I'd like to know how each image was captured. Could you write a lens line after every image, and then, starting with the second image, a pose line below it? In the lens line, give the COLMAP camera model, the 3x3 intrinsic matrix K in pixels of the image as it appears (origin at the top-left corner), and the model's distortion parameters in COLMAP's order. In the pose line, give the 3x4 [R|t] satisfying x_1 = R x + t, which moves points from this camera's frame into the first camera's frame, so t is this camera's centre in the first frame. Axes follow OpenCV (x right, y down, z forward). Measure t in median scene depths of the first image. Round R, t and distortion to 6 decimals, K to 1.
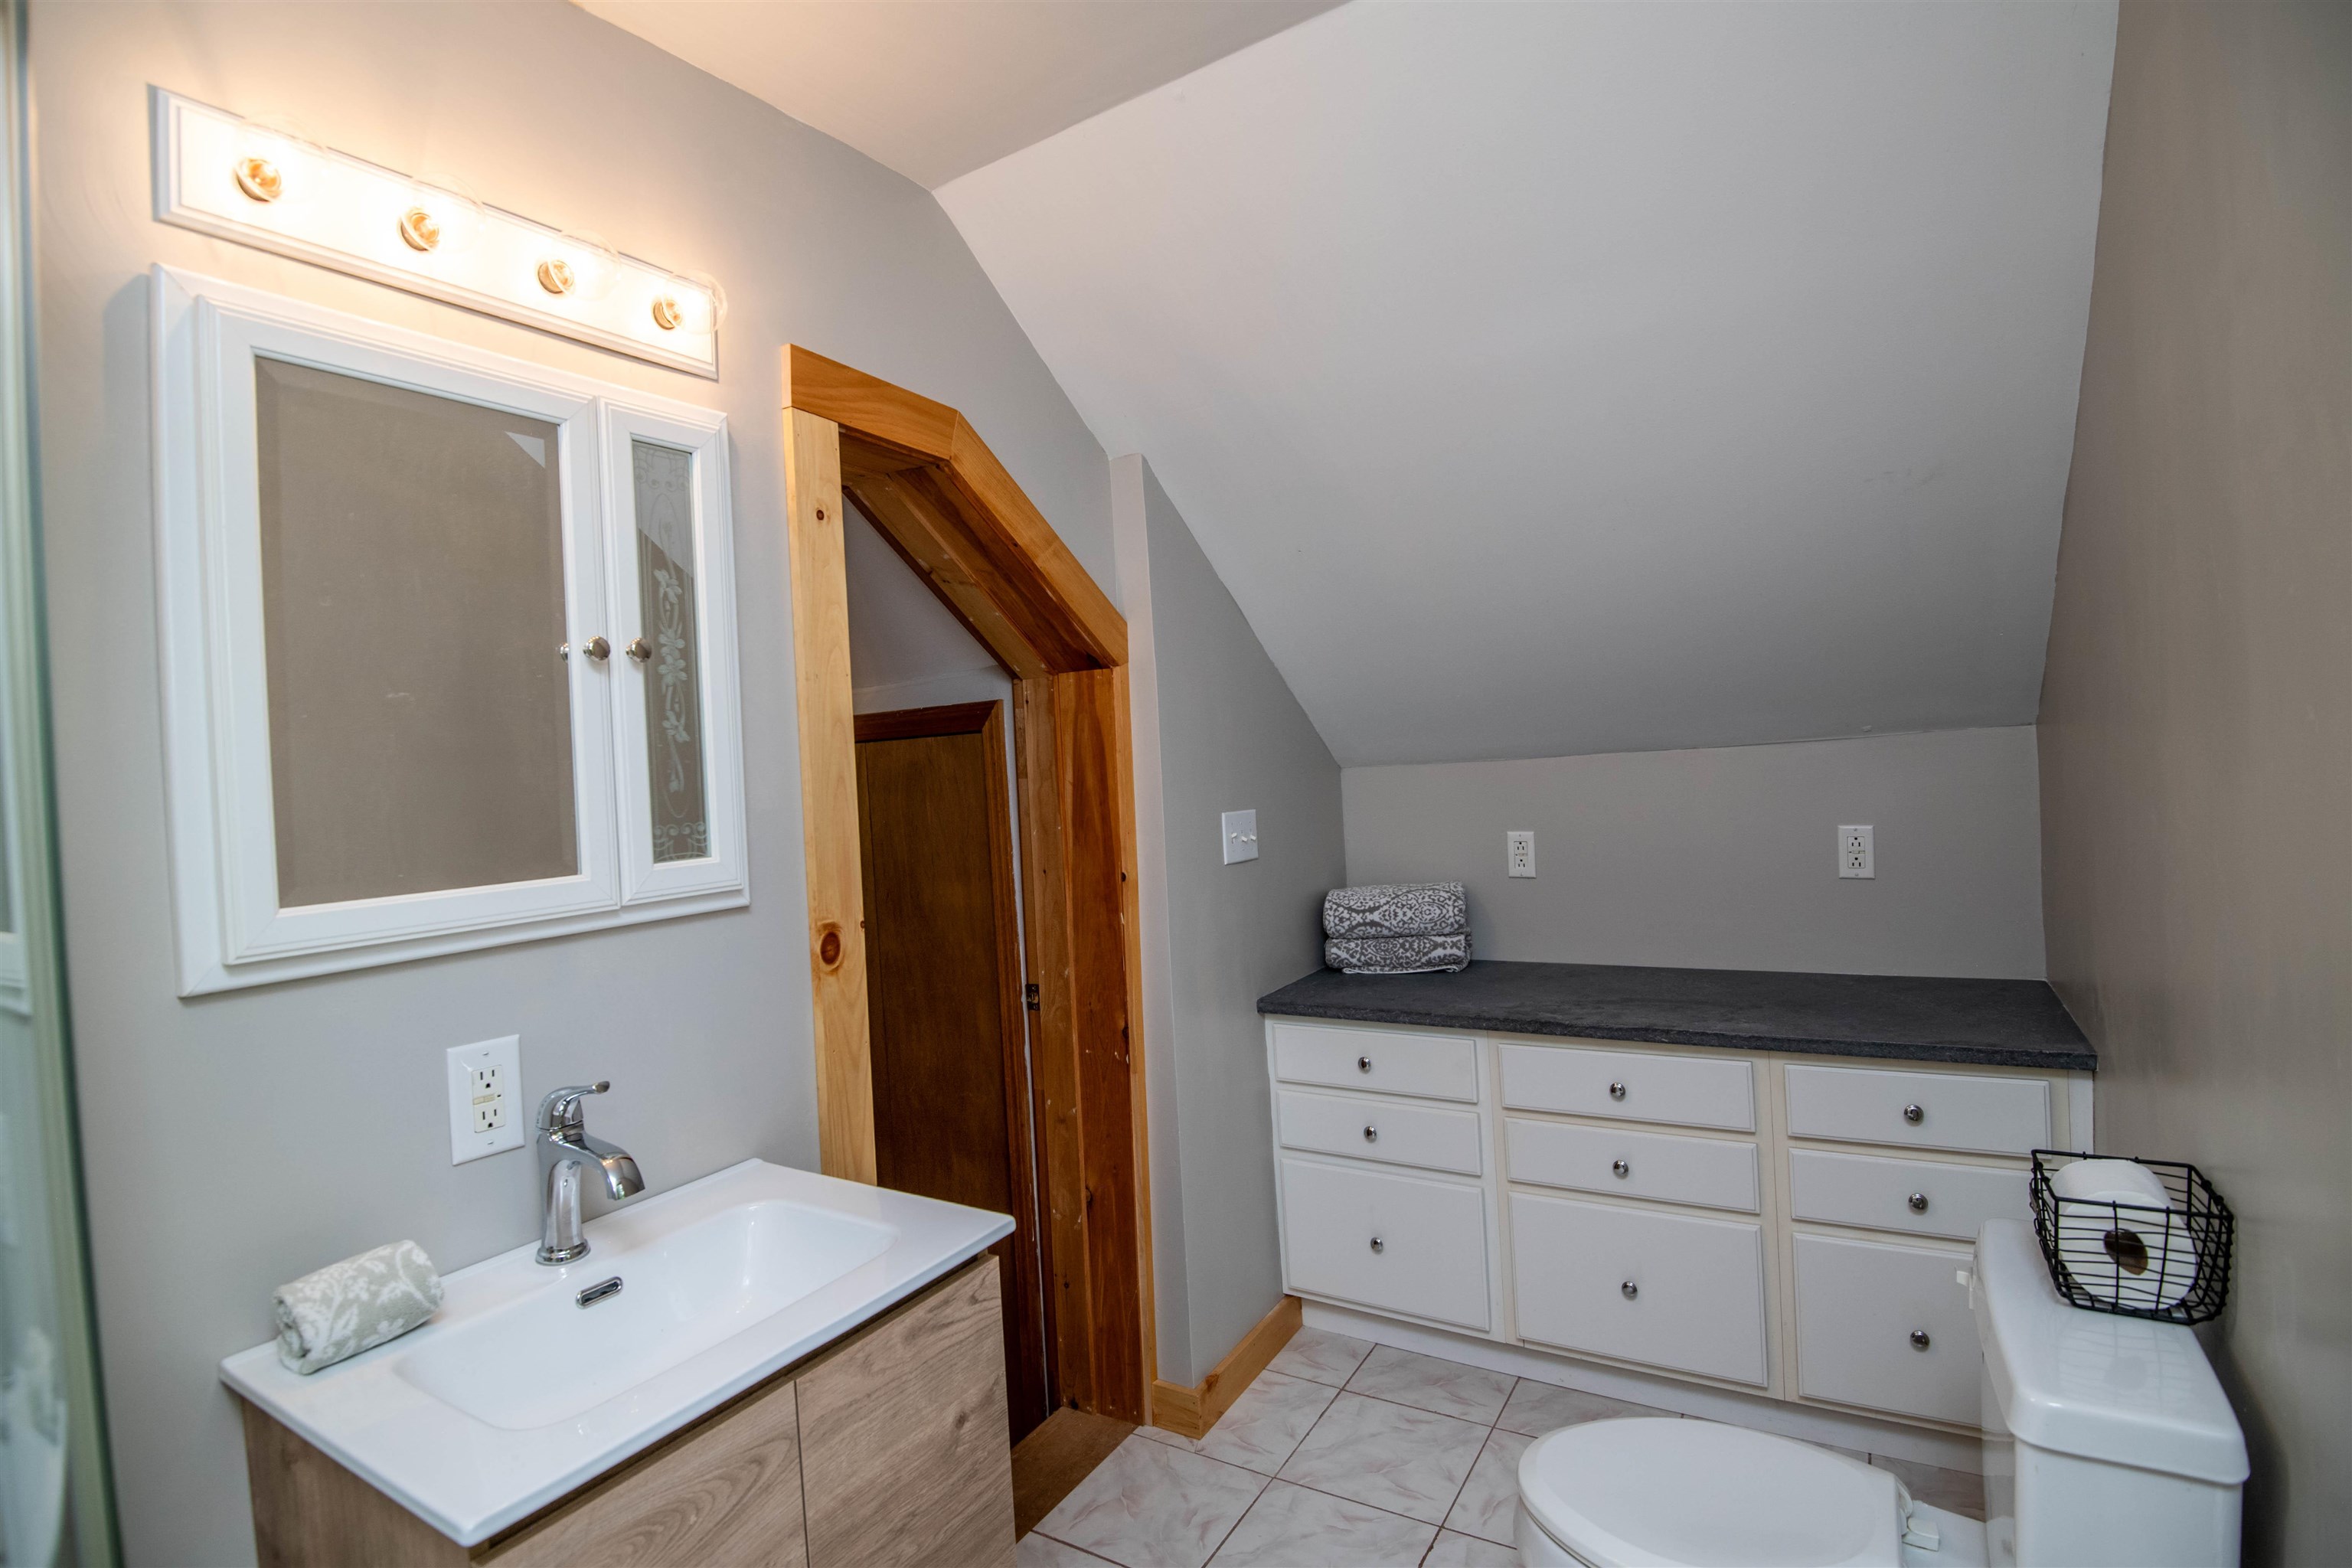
lens RADIAL K [[1116.5, 0, 1158.0], [0, 1116.5, 784.5], [0, 0, 1]] dist [-0.002113, -0.021080]
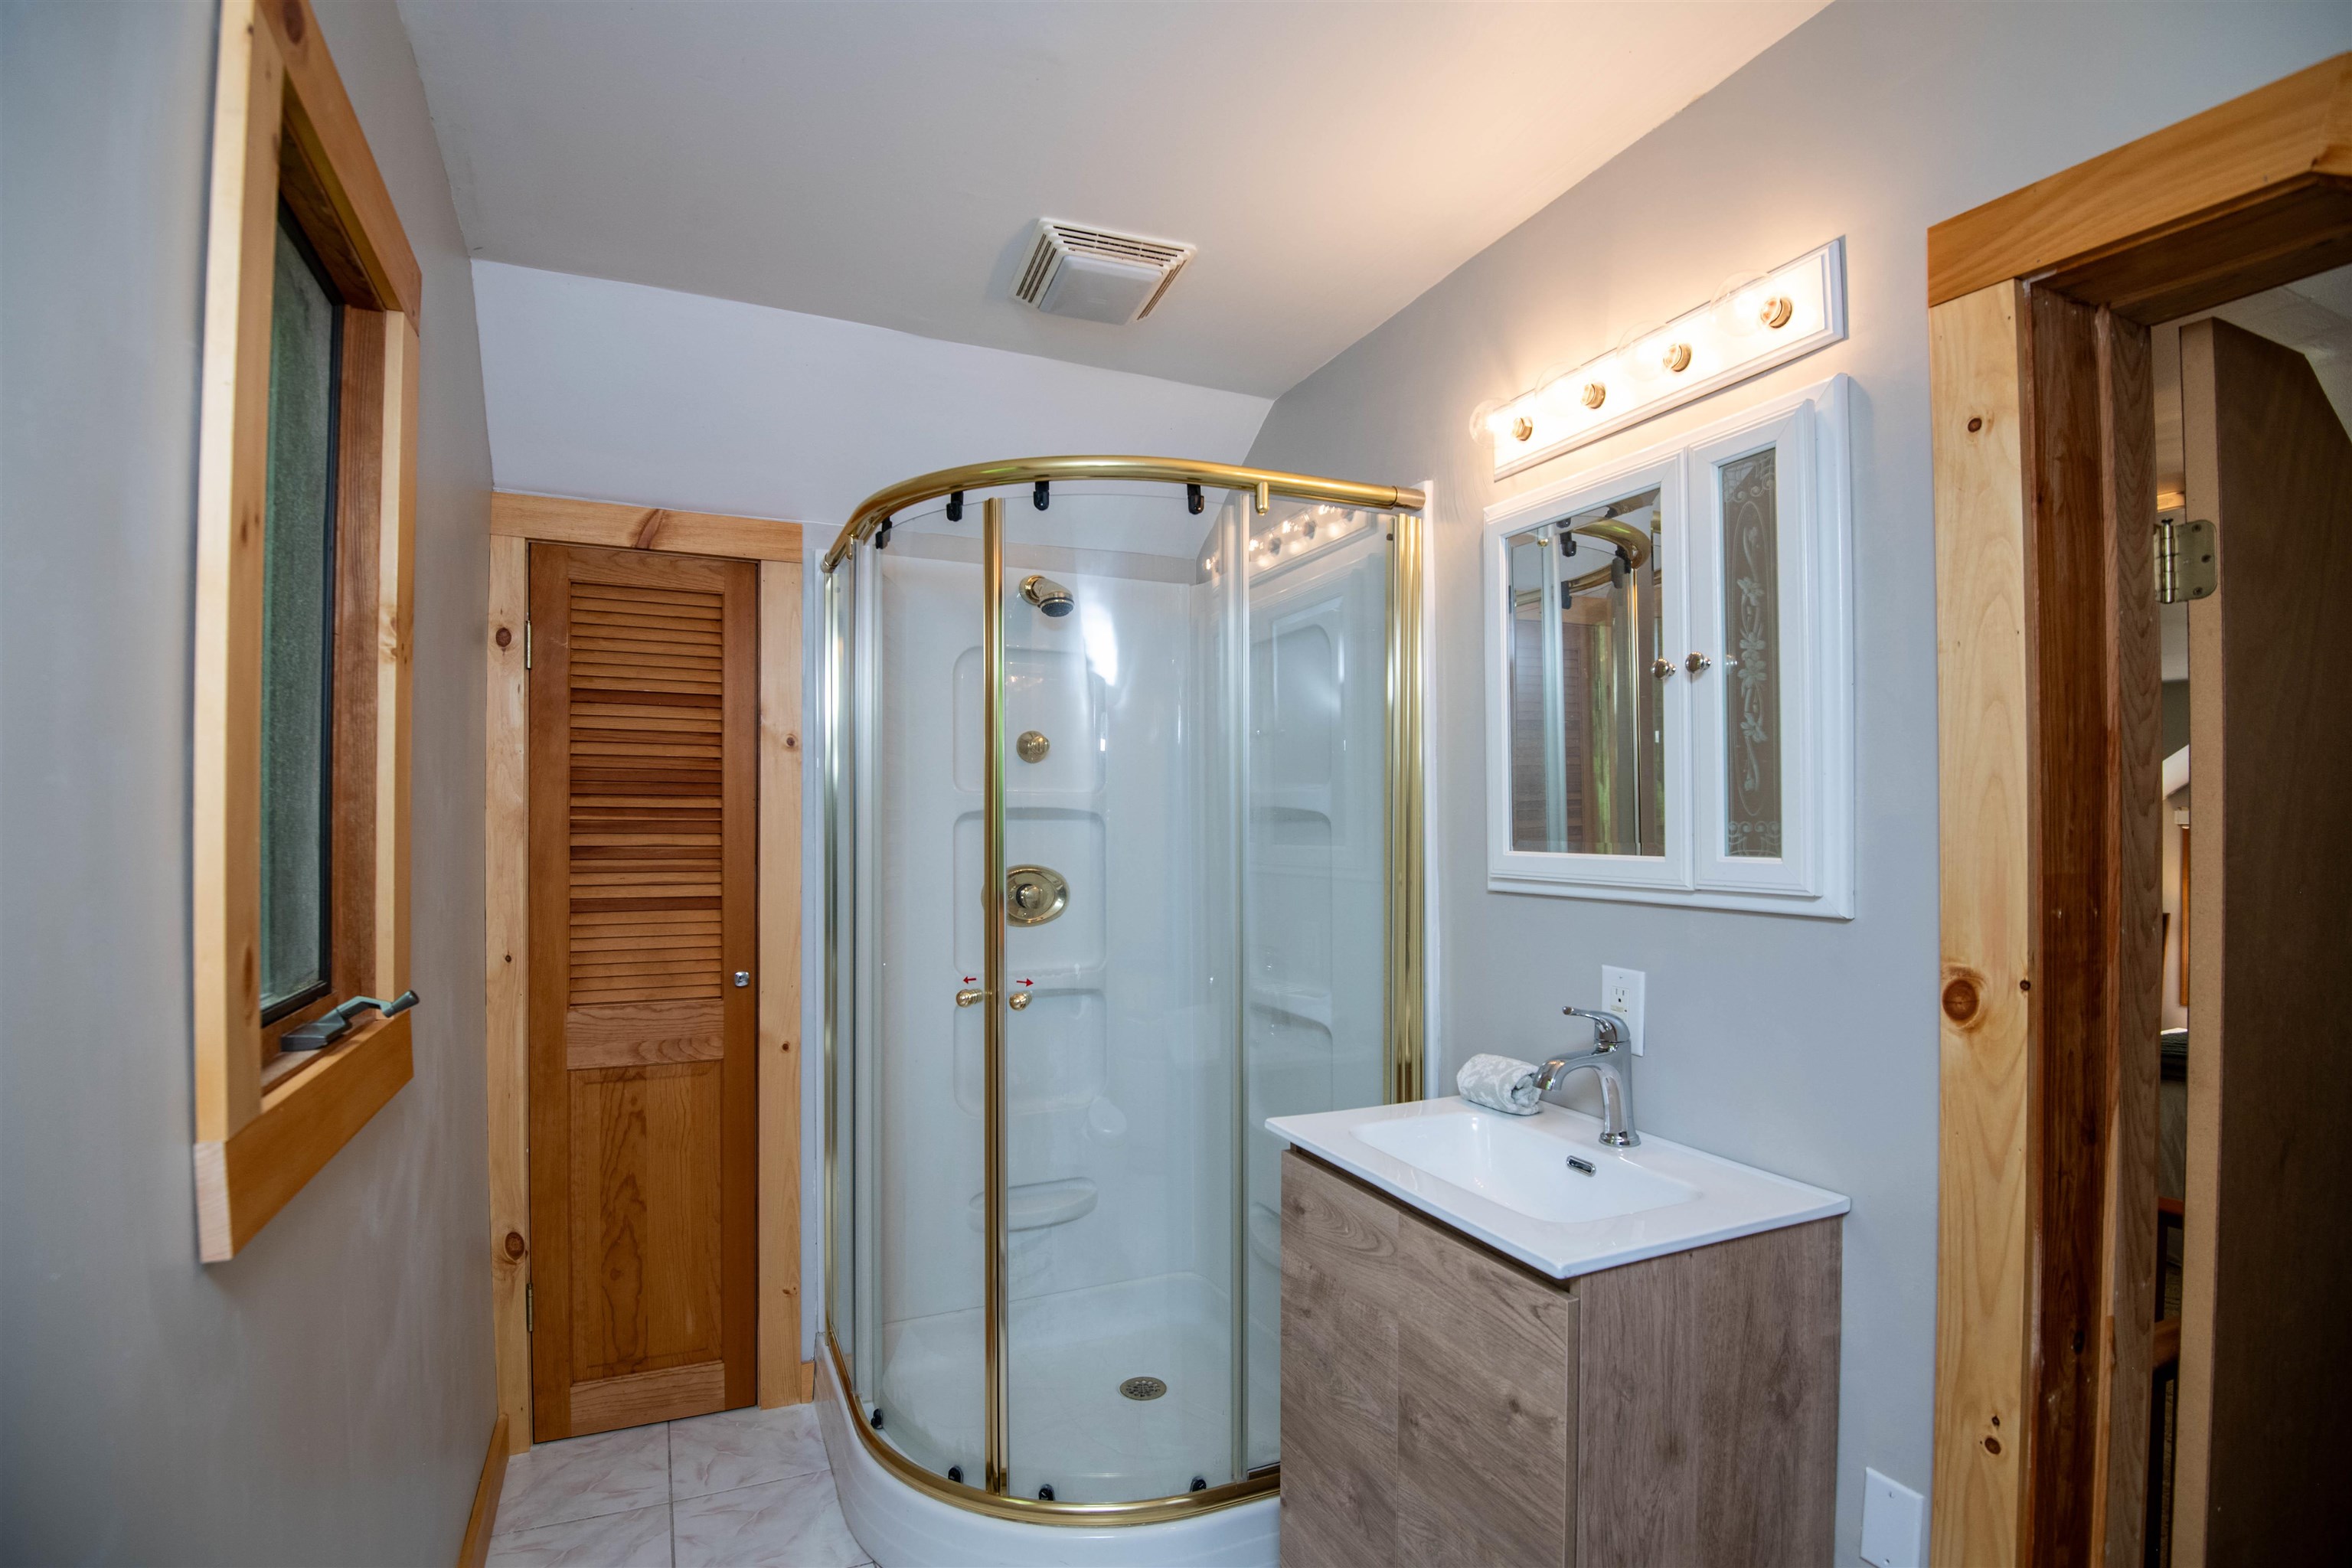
lens RADIAL K [[1116.5, 0, 1158.0], [0, 1116.5, 784.5], [0, 0, 1]] dist [-0.002113, -0.021080]
pose [[-0.553909, 0.035271, -0.831830, 0.745381], [0.025578, 0.999352, 0.025342, -0.039966], [0.832184, -0.007240, -0.554452, 1.136175]]
